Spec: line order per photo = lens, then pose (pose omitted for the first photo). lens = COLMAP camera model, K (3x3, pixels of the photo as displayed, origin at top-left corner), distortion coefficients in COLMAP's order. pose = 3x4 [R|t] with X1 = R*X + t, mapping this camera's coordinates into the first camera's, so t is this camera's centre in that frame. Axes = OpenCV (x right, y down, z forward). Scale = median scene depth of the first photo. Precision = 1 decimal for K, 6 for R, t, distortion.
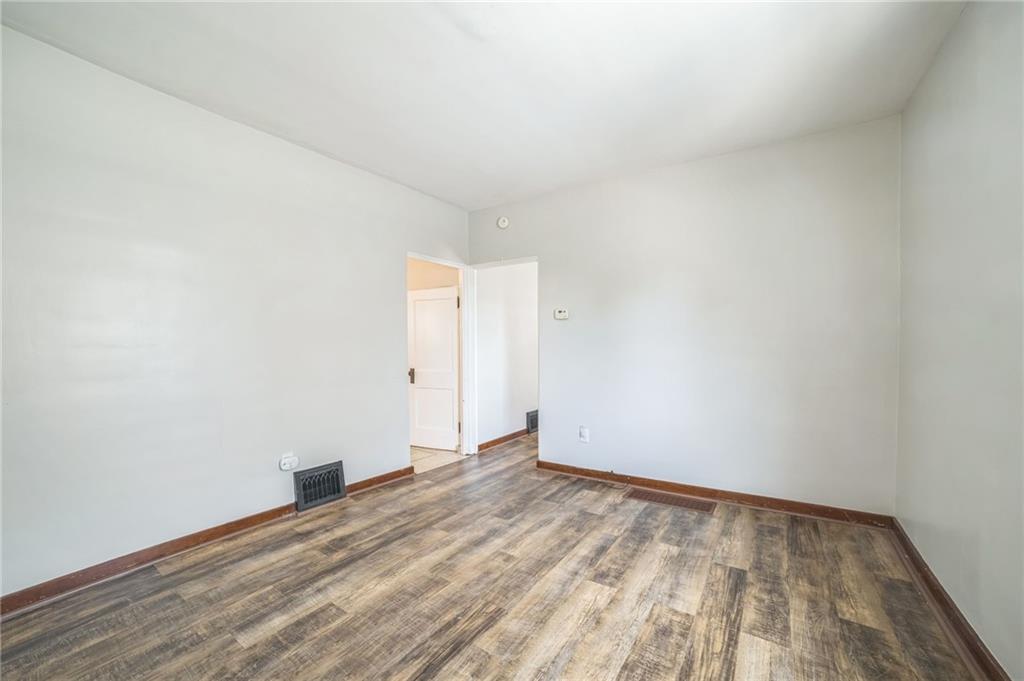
lens RADIAL K [[407.0, 0, 512.0], [0, 407.0, 340.5], [0, 0, 1]] dist [-0.043528, 0.026255]
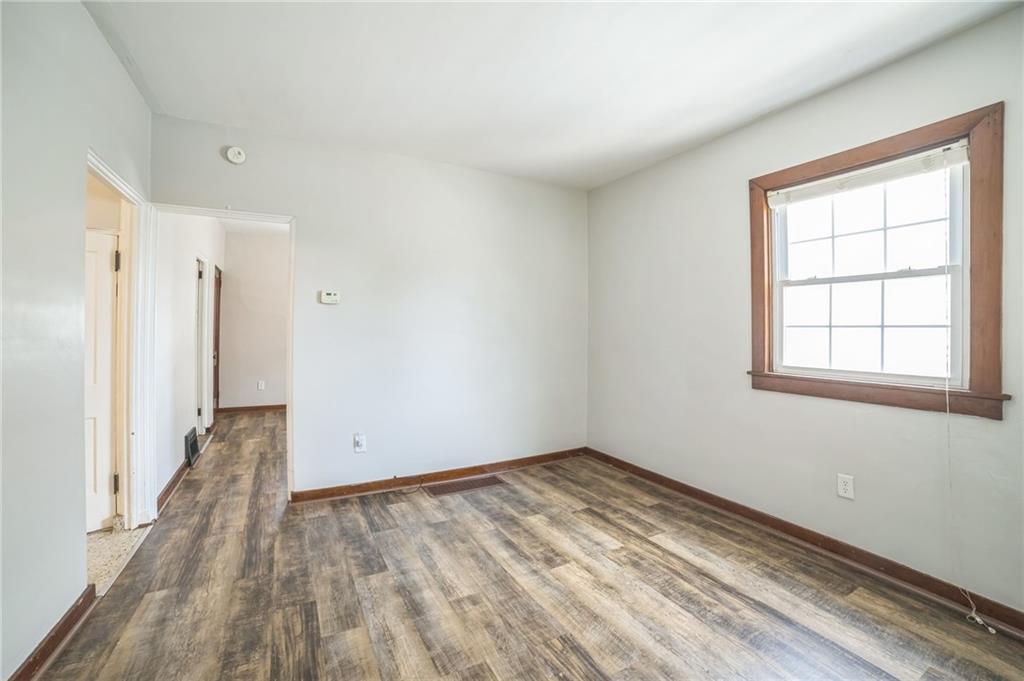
lens RADIAL K [[394.3, 0, 512.0], [0, 394.3, 340.5], [0, 0, 1]] dist [-0.073563, 0.023021]
pose [[0.463984, 0.007957, 0.885808, -0.585824], [-0.028202, 0.999585, 0.005793, -0.005244], [-0.885394, -0.027669, 0.464016, 0.493748]]
